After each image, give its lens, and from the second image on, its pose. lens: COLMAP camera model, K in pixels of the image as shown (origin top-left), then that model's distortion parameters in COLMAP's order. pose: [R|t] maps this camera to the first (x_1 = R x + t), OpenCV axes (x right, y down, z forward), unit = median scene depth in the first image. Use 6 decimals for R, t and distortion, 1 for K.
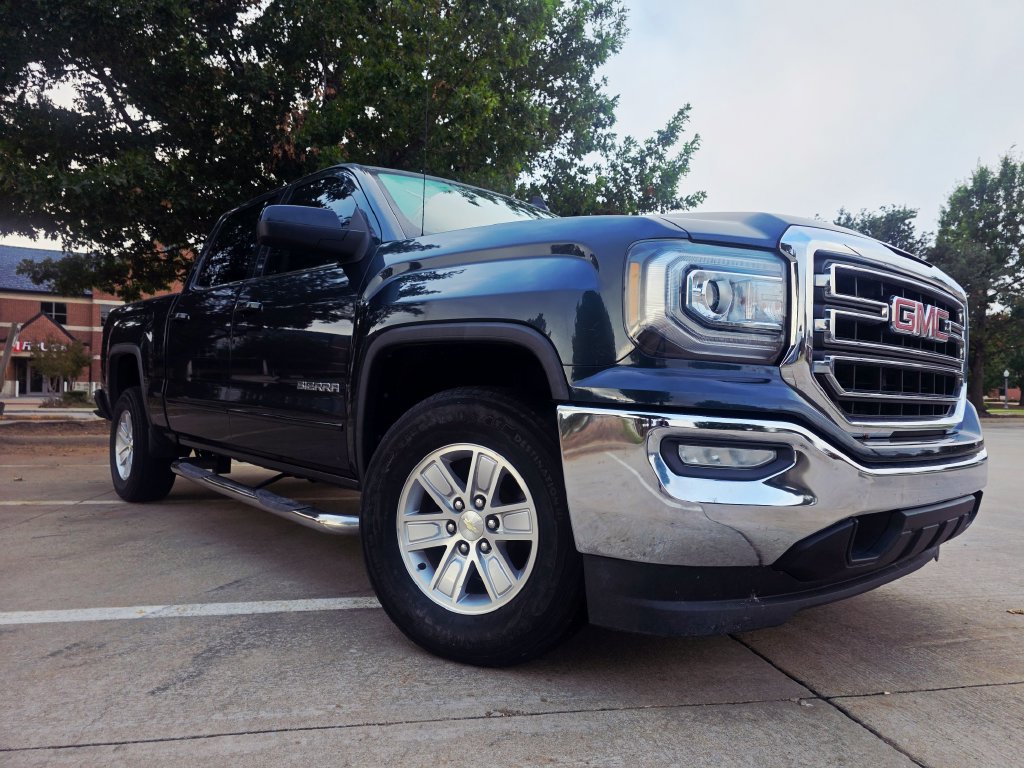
lens RADIAL K [[694.3, 0, 522.5], [0, 694.3, 385.2], [0, 0, 1]] dist [0.058591, -0.052860]
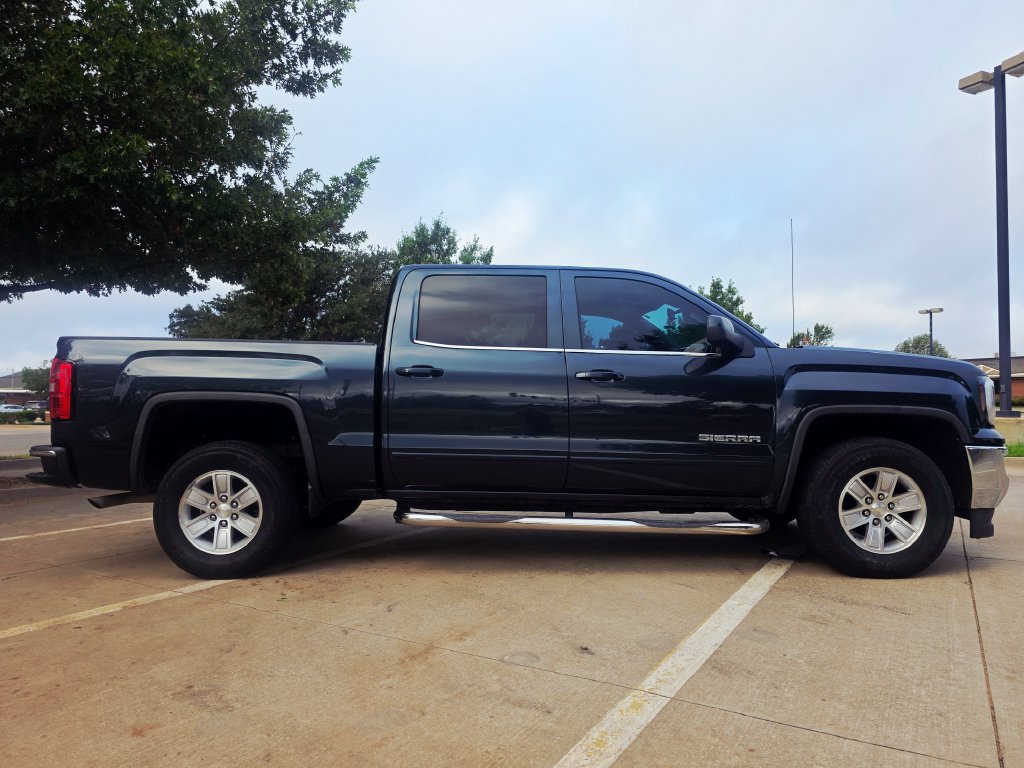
lens RADIAL K [[695.4, 0, 510.1], [0, 695.4, 378.3], [0, 0, 1]] dist [0.054443, -0.047910]
pose [[0.688742, 0.011337, 0.724918, -2.124264], [0.003000, 0.999825, -0.018487, -0.125087], [-0.725001, 0.014908, 0.688587, 0.375516]]
